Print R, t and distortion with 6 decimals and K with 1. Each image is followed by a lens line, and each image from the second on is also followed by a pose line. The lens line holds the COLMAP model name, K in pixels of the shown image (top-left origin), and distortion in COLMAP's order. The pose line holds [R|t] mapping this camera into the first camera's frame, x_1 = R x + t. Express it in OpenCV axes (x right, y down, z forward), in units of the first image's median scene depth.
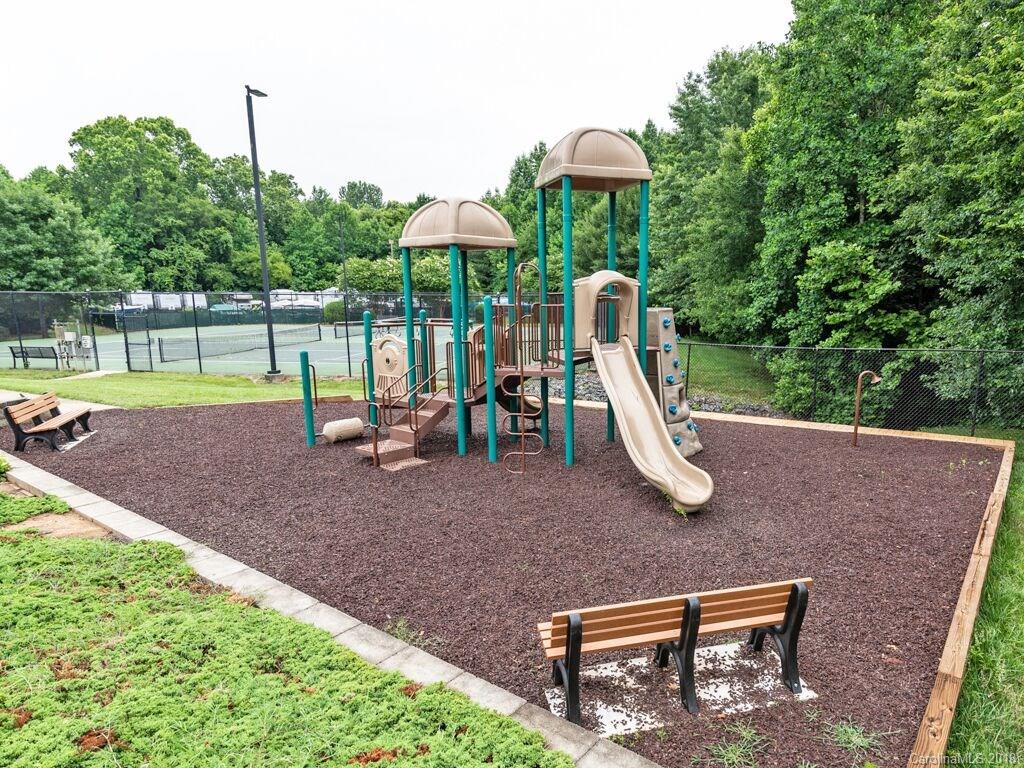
lens RADIAL K [[610.7, 0, 554.5], [0, 610.7, 412.8], [0, 0, 1]] dist [-0.001298, 0.000422]
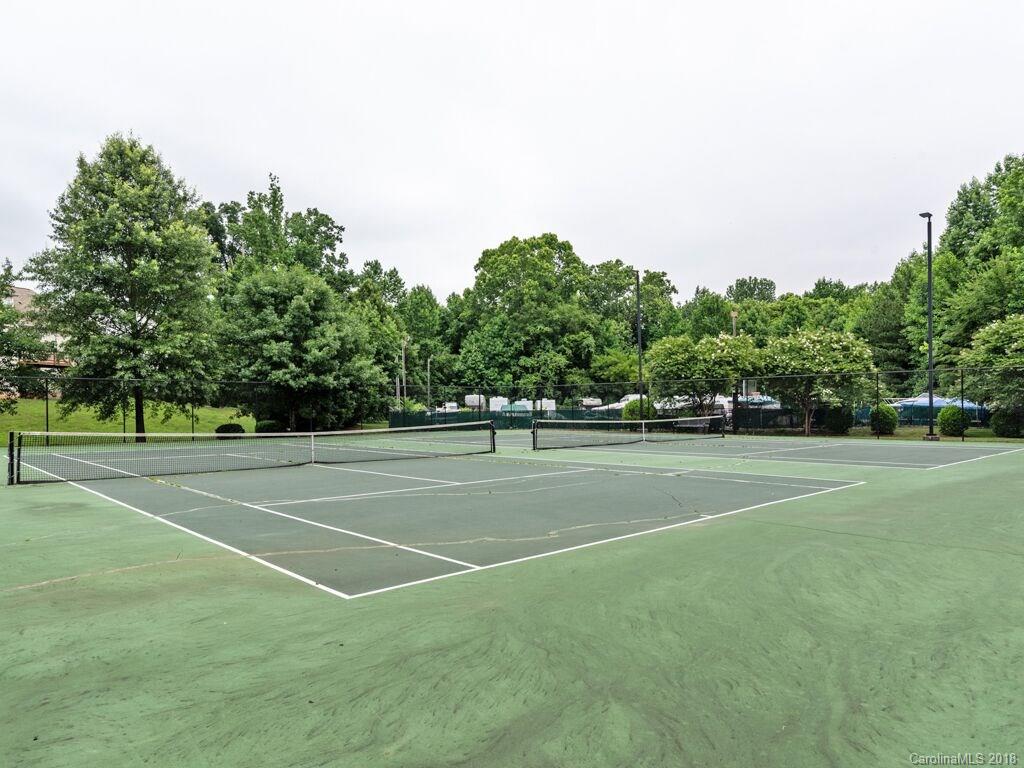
lens RADIAL K [[610.7, 0, 554.5], [0, 610.7, 412.8], [0, 0, 1]] dist [-0.001298, 0.000422]
pose [[0.792135, -0.002160, -0.610342, -0.008246], [-0.112989, 0.982190, -0.150119, -0.034919], [0.599797, 0.187876, 0.777783, 0.270753]]
